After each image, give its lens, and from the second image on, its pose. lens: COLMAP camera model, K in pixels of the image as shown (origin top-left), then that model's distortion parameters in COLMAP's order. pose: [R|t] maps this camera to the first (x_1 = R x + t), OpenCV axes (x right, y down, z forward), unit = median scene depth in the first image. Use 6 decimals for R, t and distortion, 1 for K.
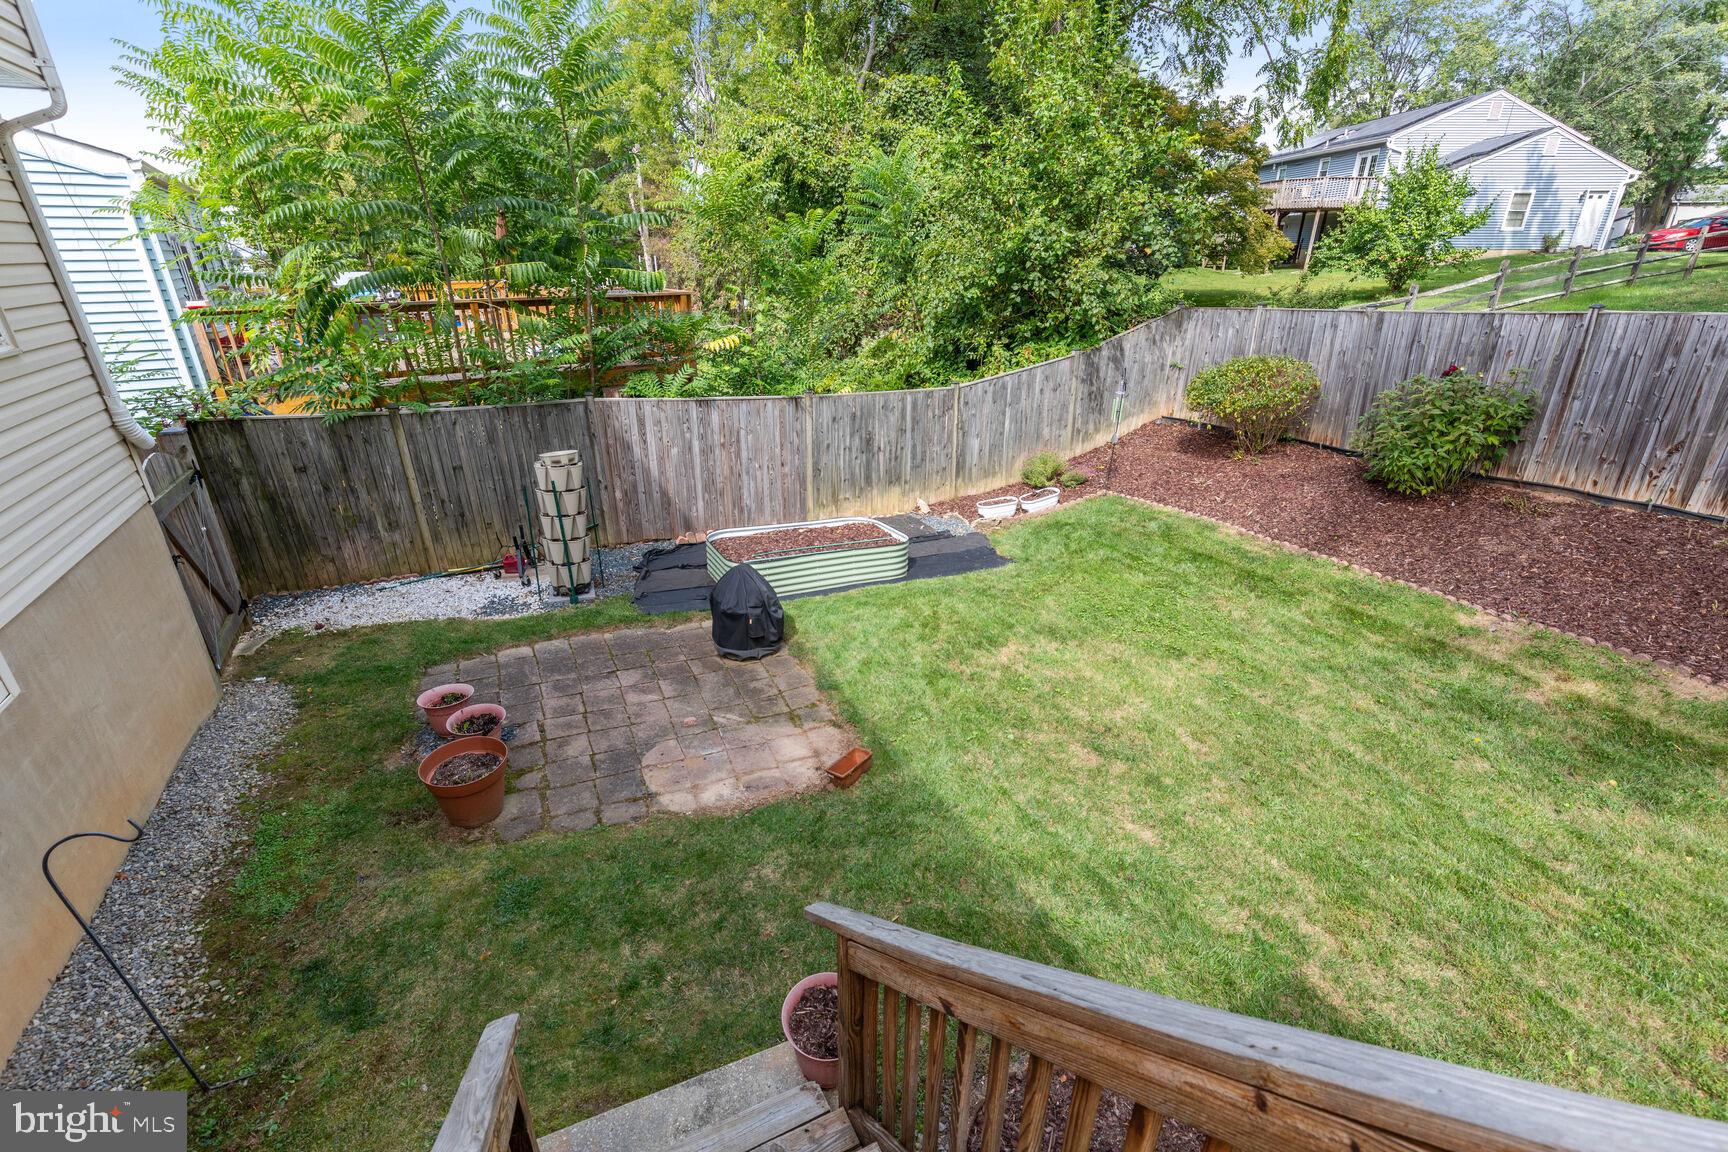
lens RADIAL K [[757.6, 0, 875.2], [0, 757.6, 570.6], [0, 0, 1]] dist [0.004599, -0.000620]
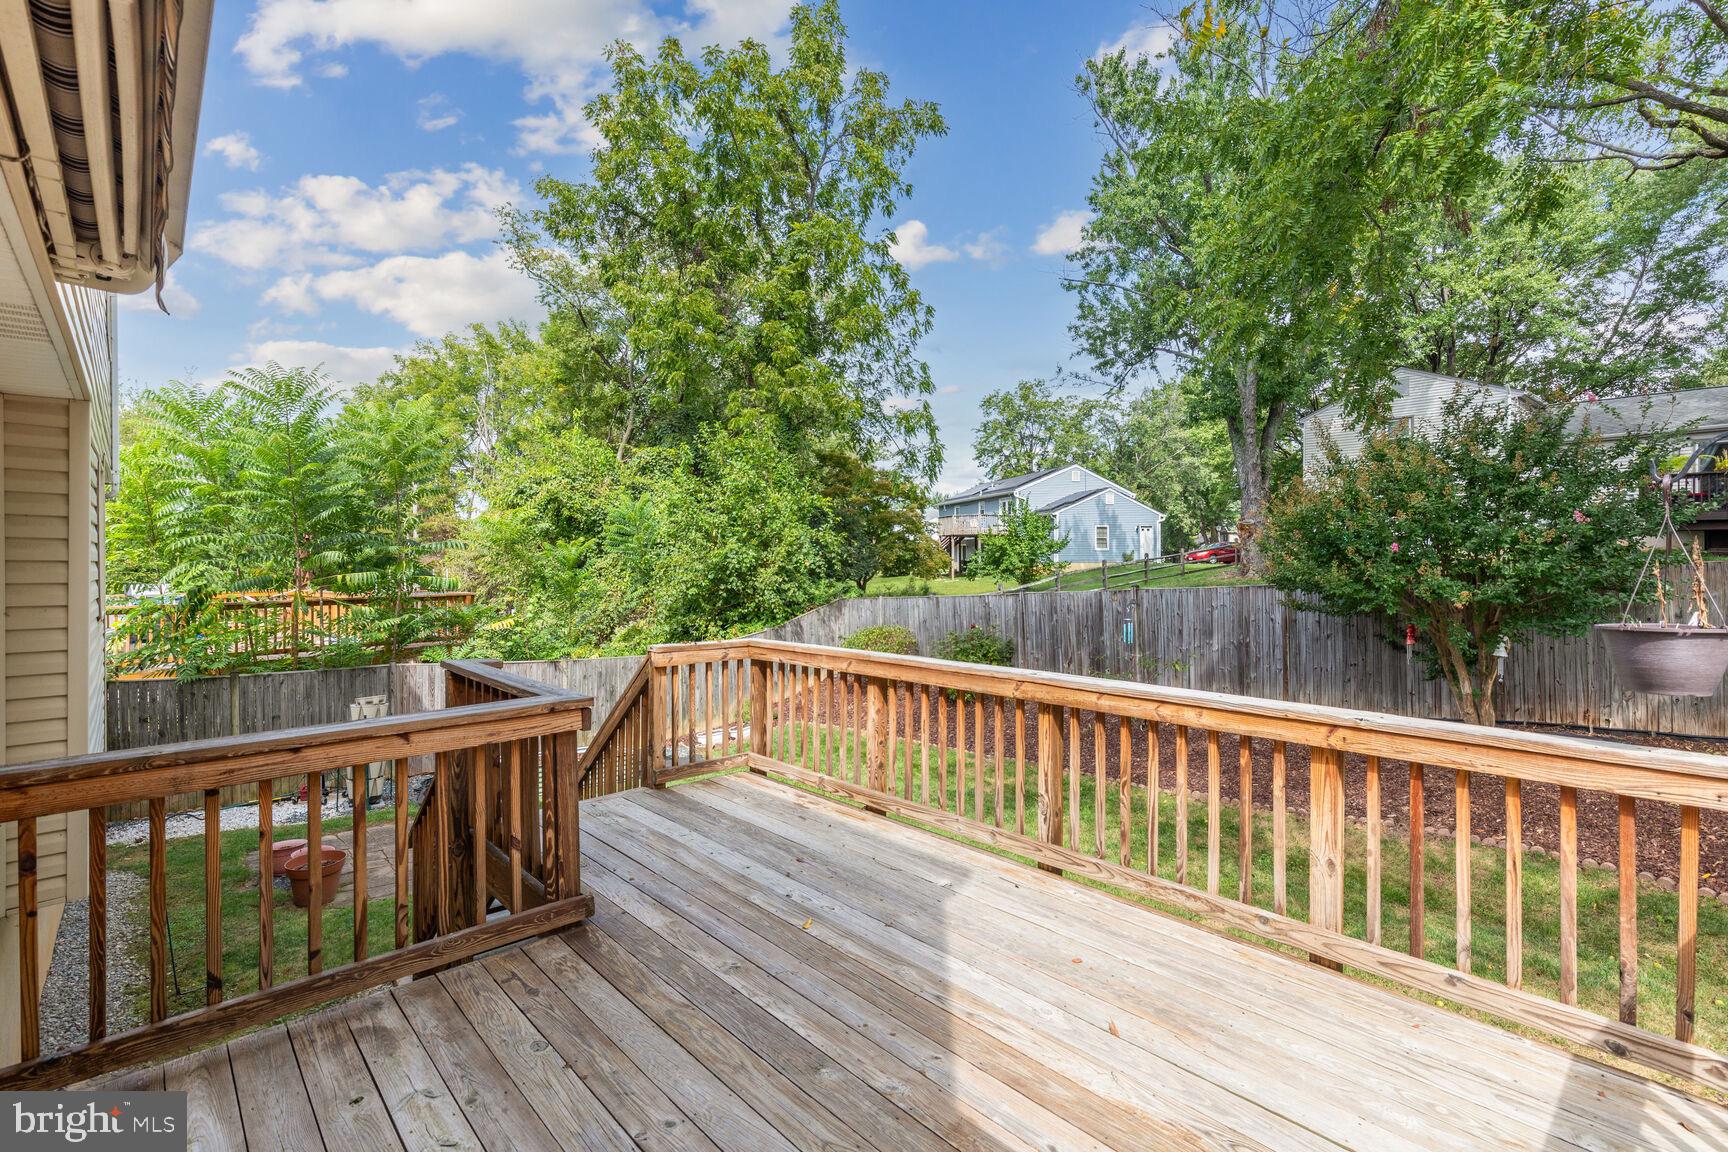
lens RADIAL K [[757.6, 0, 875.2], [0, 757.6, 570.6], [0, 0, 1]] dist [0.004599, -0.000620]
pose [[0.958725, -0.007531, 0.284236, 0.042013], [0.115429, 0.923879, -0.364862, 0.127038], [-0.259852, 0.382612, 0.886615, -0.296977]]
